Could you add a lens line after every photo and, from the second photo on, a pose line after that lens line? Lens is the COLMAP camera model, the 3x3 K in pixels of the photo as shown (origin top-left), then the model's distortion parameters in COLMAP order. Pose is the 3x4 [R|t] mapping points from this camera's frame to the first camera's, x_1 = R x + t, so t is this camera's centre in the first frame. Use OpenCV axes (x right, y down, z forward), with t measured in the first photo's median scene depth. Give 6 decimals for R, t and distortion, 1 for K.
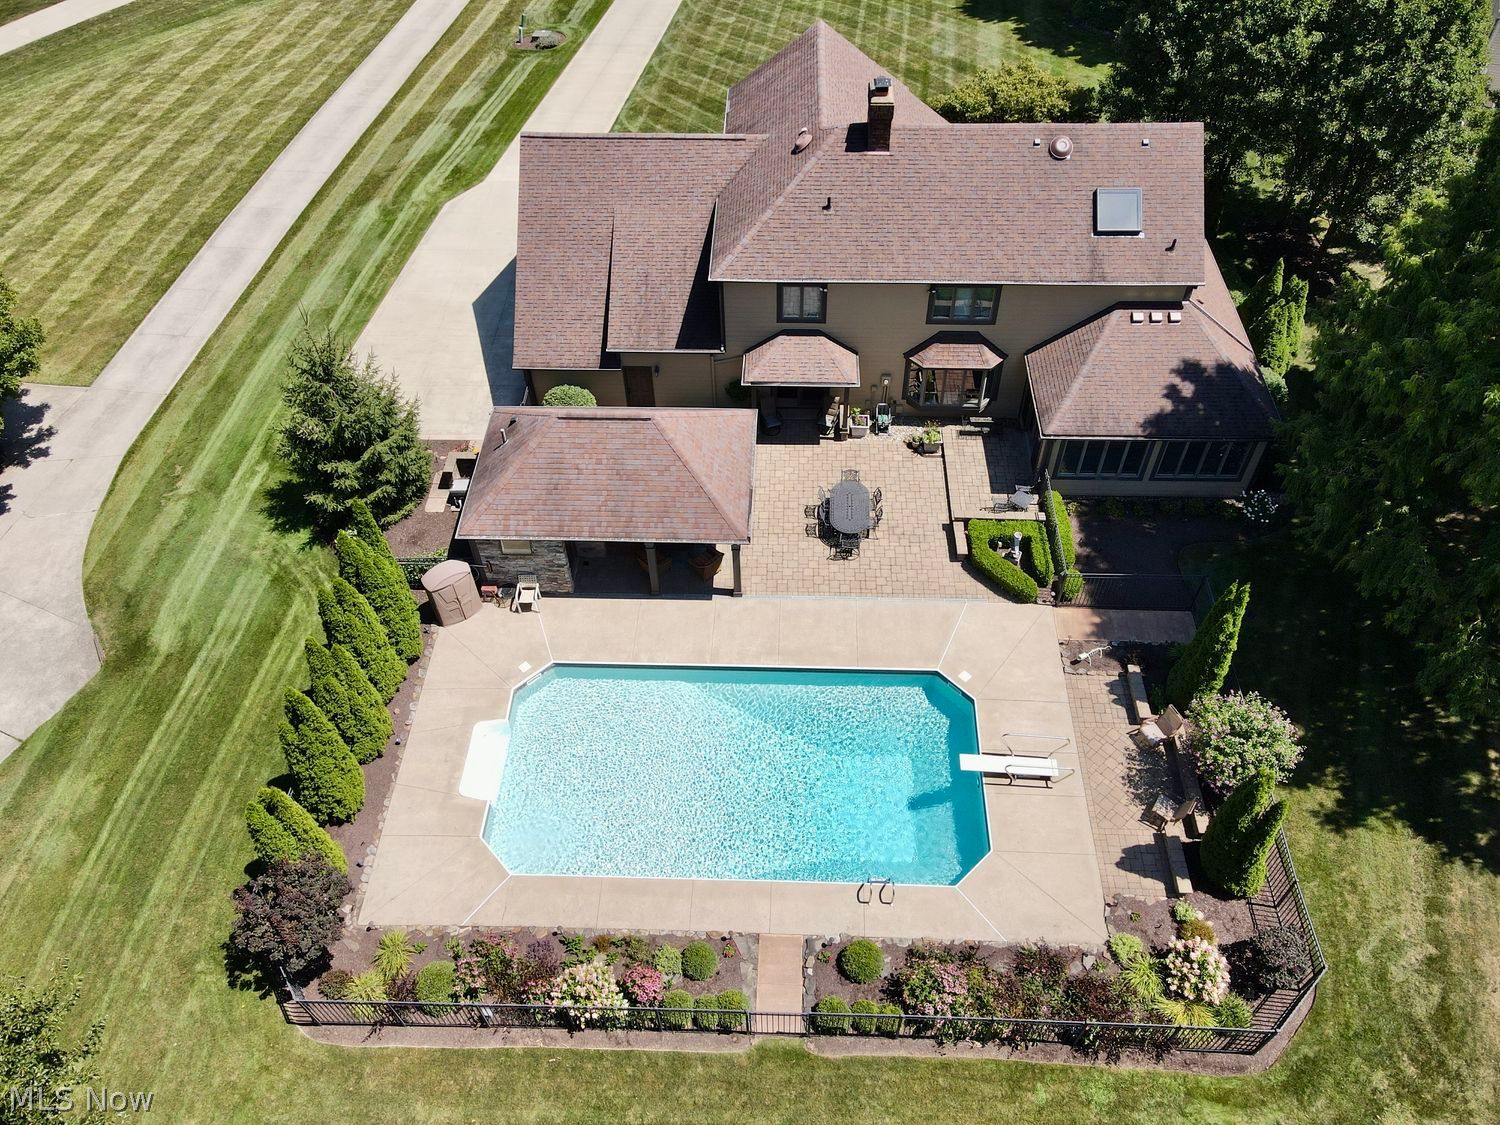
lens RADIAL K [[1103.1, 0, 750.0], [0, 1103.1, 562.5], [0, 0, 1]] dist [0.012348, 0.012405]
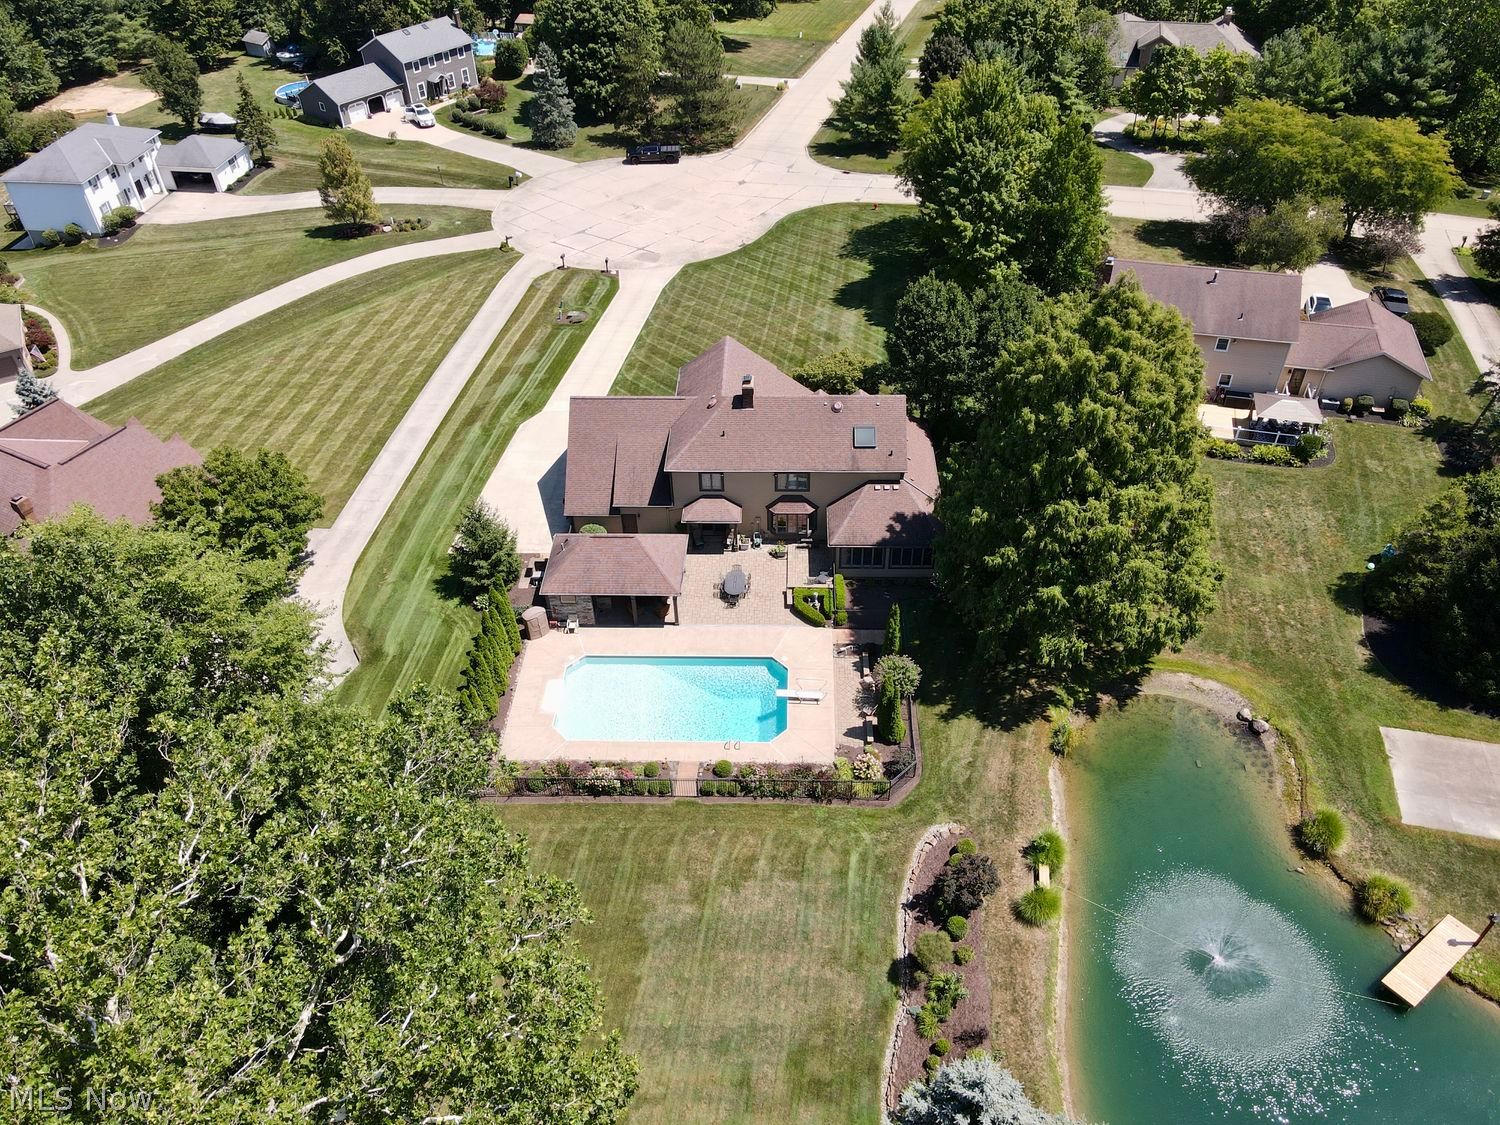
lens RADIAL K [[1110.7, 0, 750.0], [0, 1110.7, 562.5], [0, 0, 1]] dist [-0.006290, -0.002060]
pose [[0.999980, -0.006305, 0.000195, 0.115950], [0.006267, 0.989361, -0.145345, 0.201497], [0.000724, 0.145343, 0.989381, -0.964932]]
